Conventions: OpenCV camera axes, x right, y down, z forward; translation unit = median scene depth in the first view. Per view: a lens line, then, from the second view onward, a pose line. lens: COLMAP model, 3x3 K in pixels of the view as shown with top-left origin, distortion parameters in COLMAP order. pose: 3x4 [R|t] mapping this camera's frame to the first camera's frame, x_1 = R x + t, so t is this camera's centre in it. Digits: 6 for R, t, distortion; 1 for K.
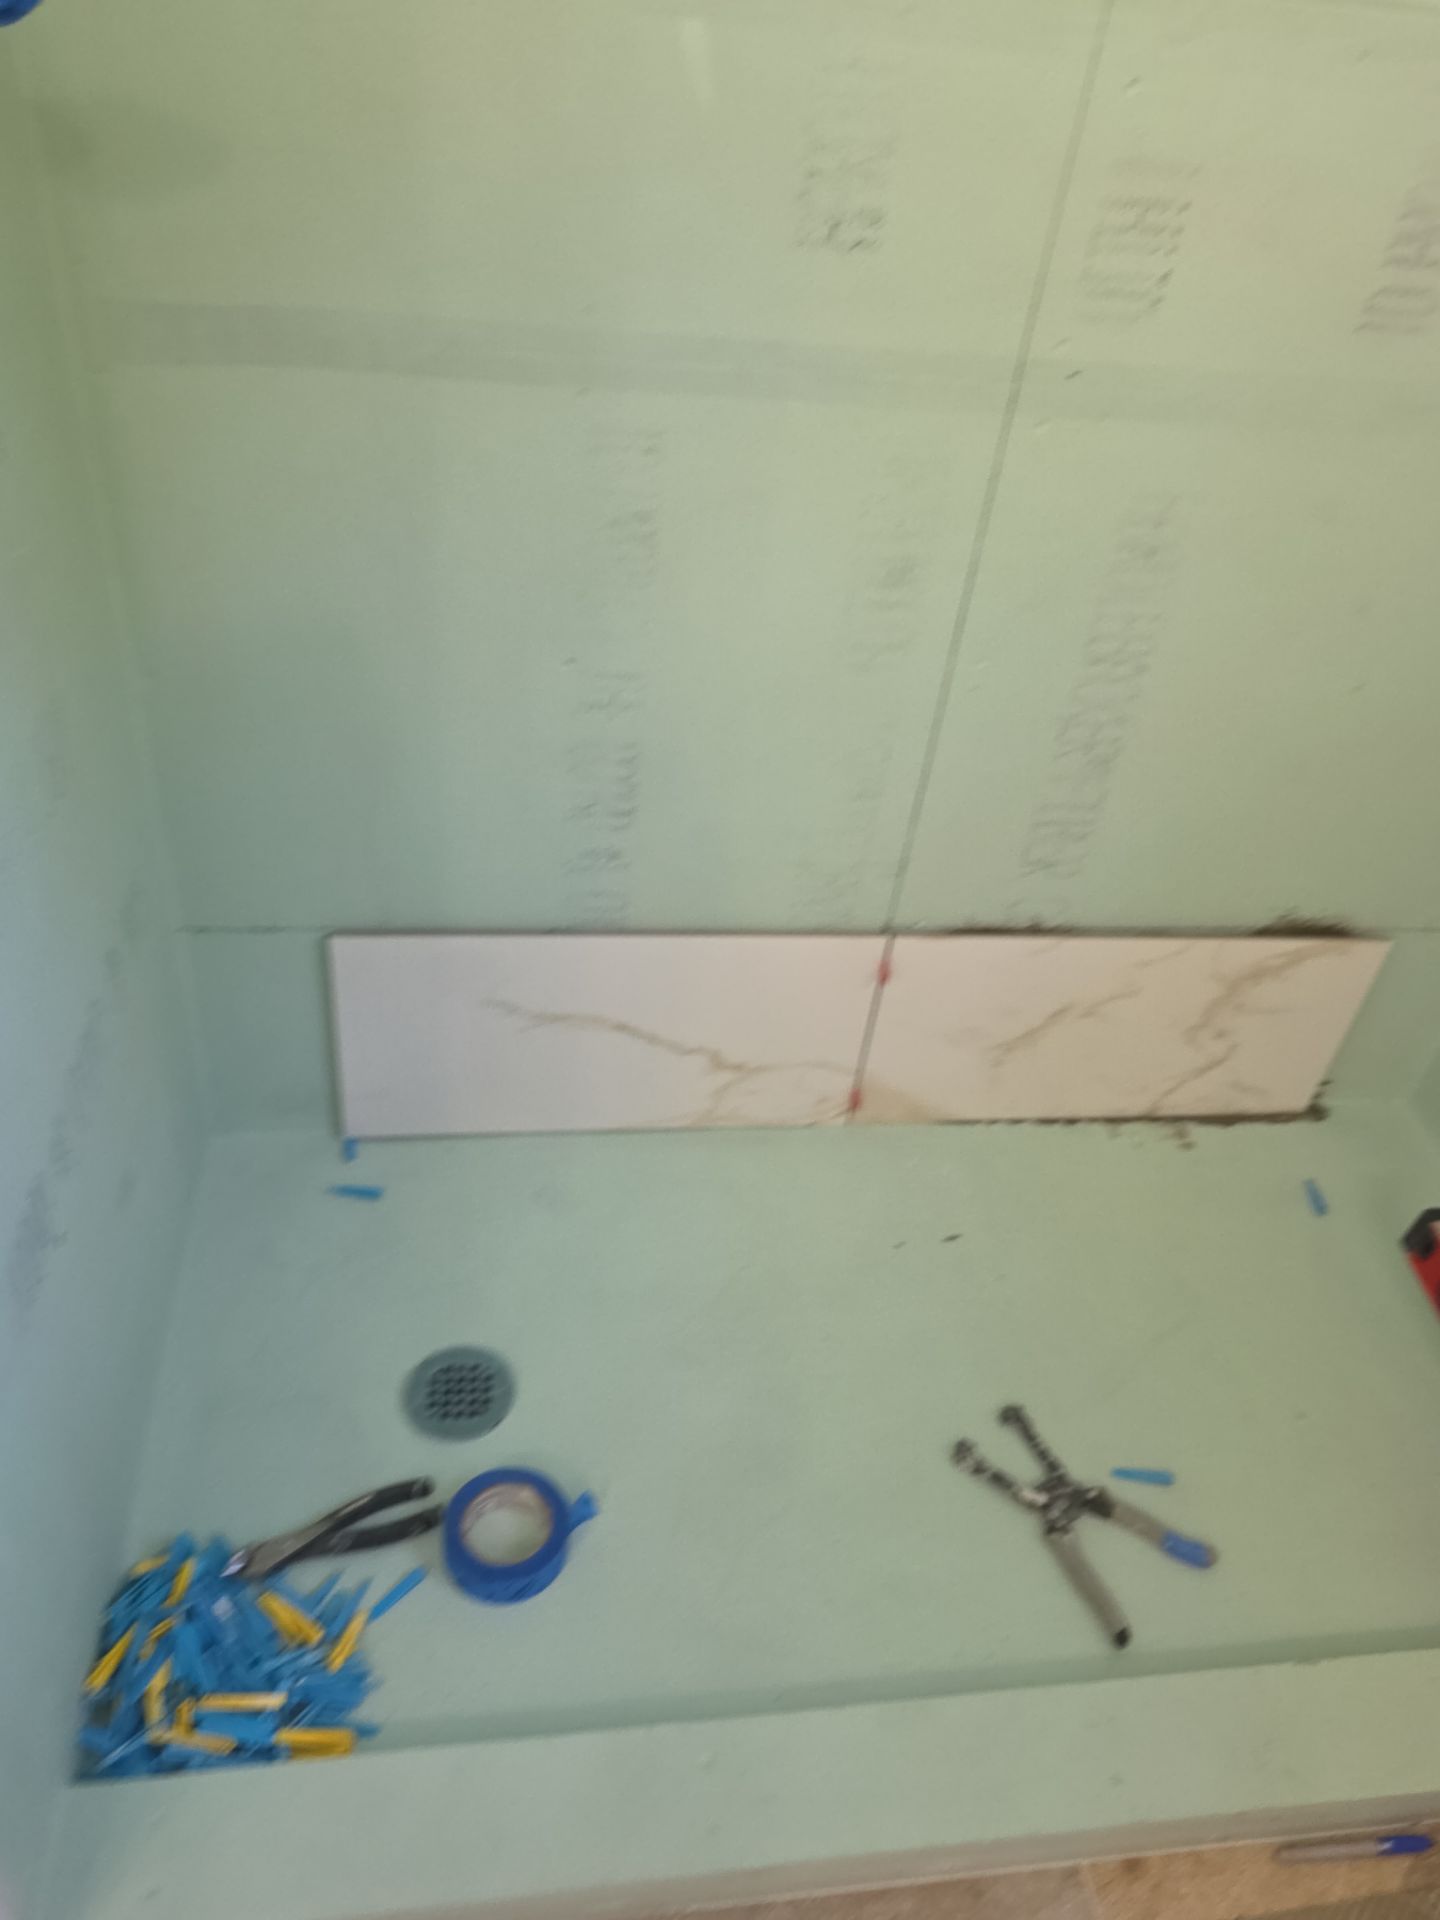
lens RADIAL K [[1413.5, 0, 720.5], [0, 1413.5, 947.9], [0, 0, 1]] dist [0.032504, -0.032096]
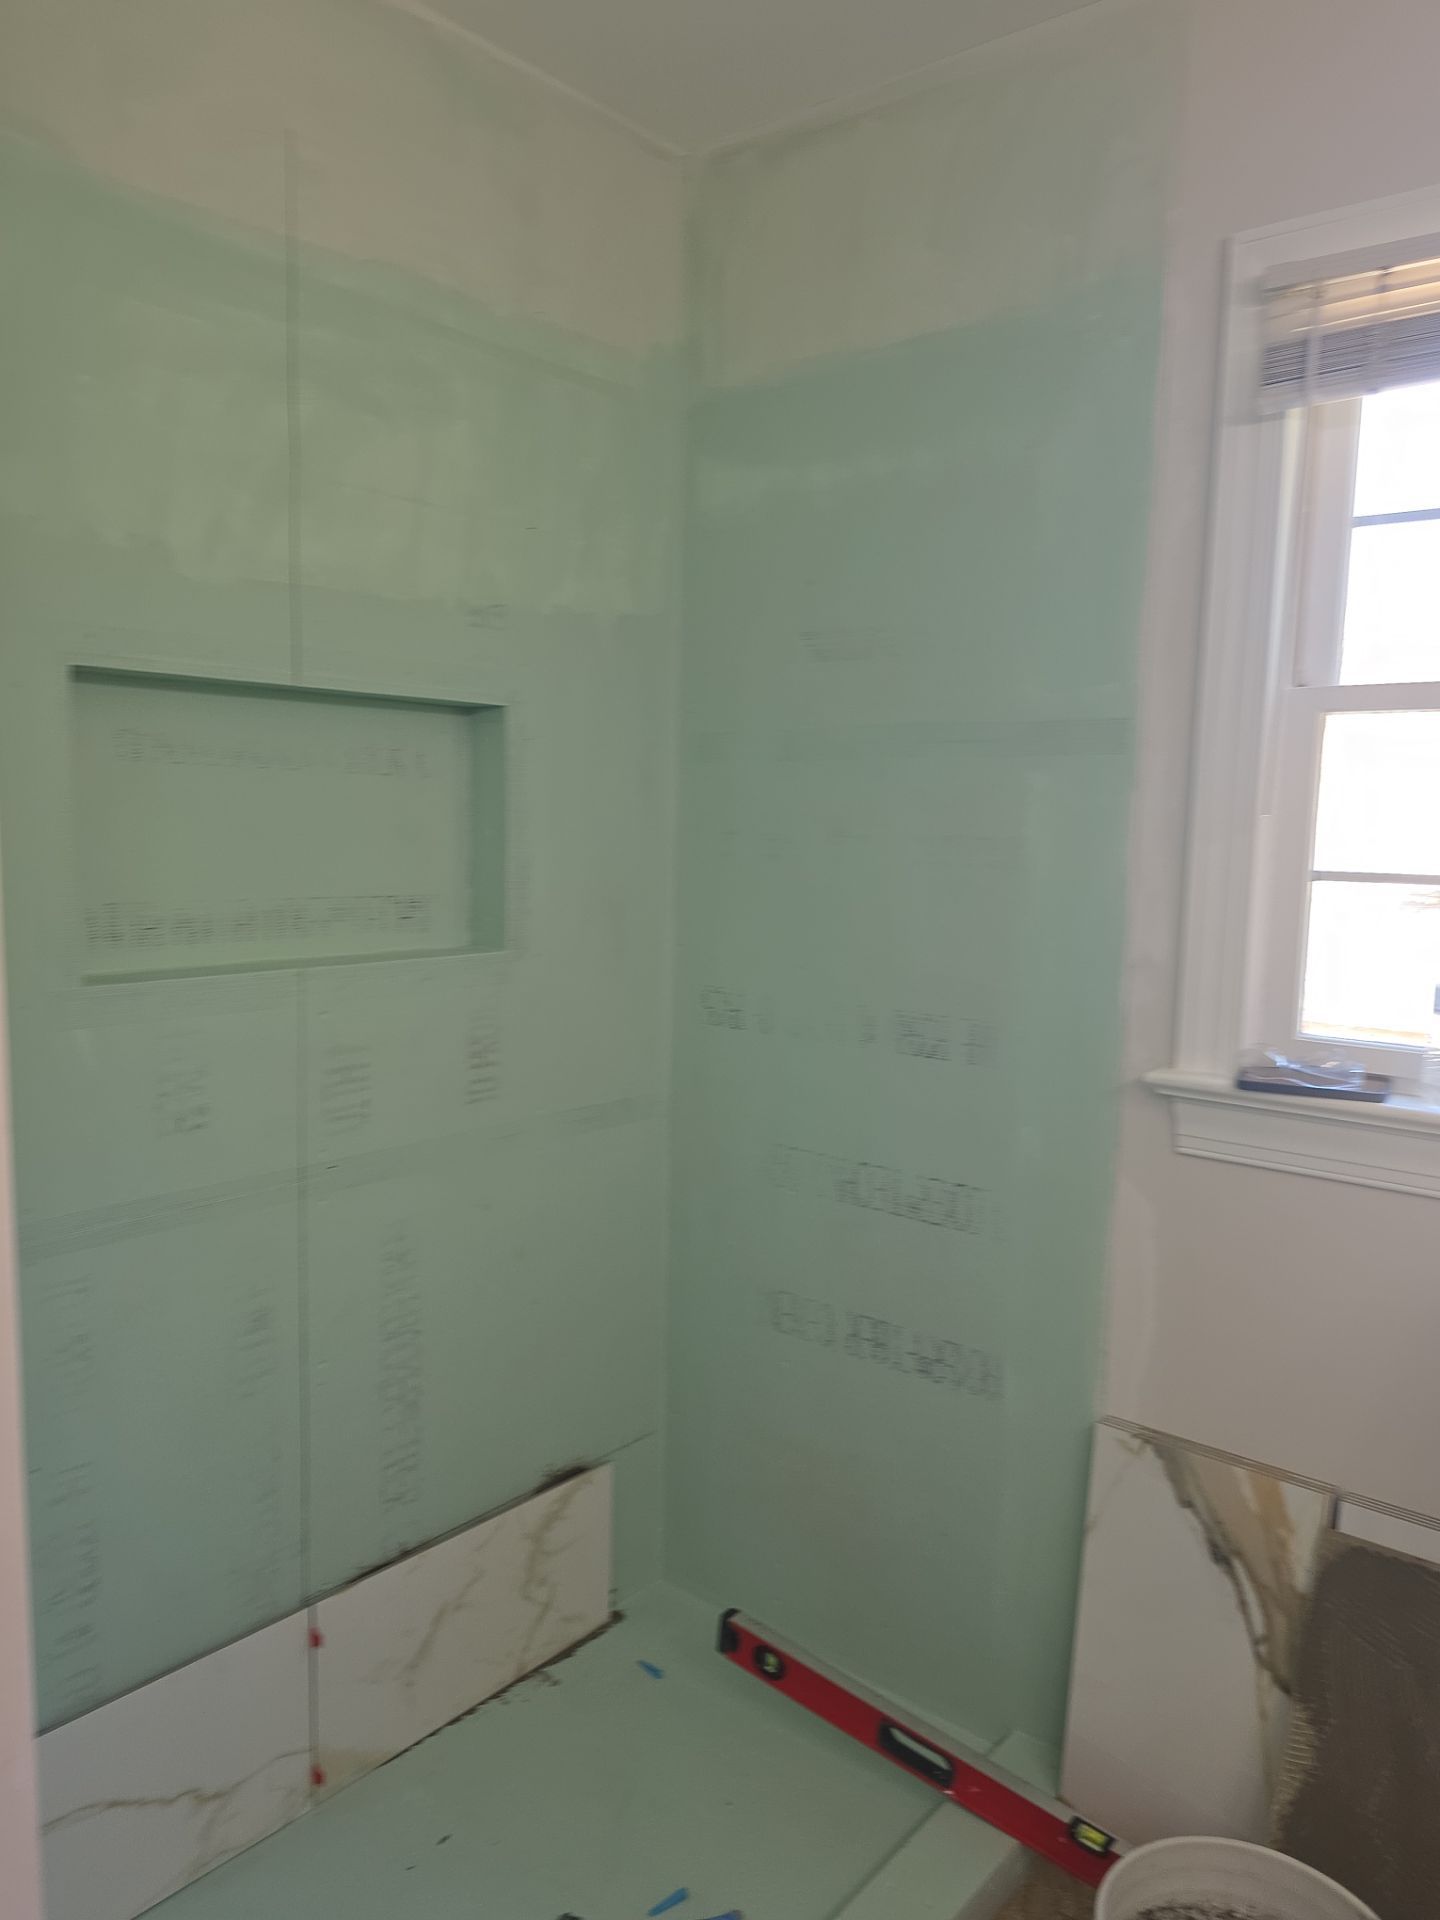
lens RADIAL K [[1413.5, 0, 712.8], [0, 1413.5, 963.2], [0, 0, 1]] dist [0.032504, -0.032096]
pose [[0.717498, -0.152438, 0.679676, -0.388395], [0.477166, 0.818417, -0.320165, 0.098714], [-0.507453, 0.554036, 0.659951, -0.314839]]
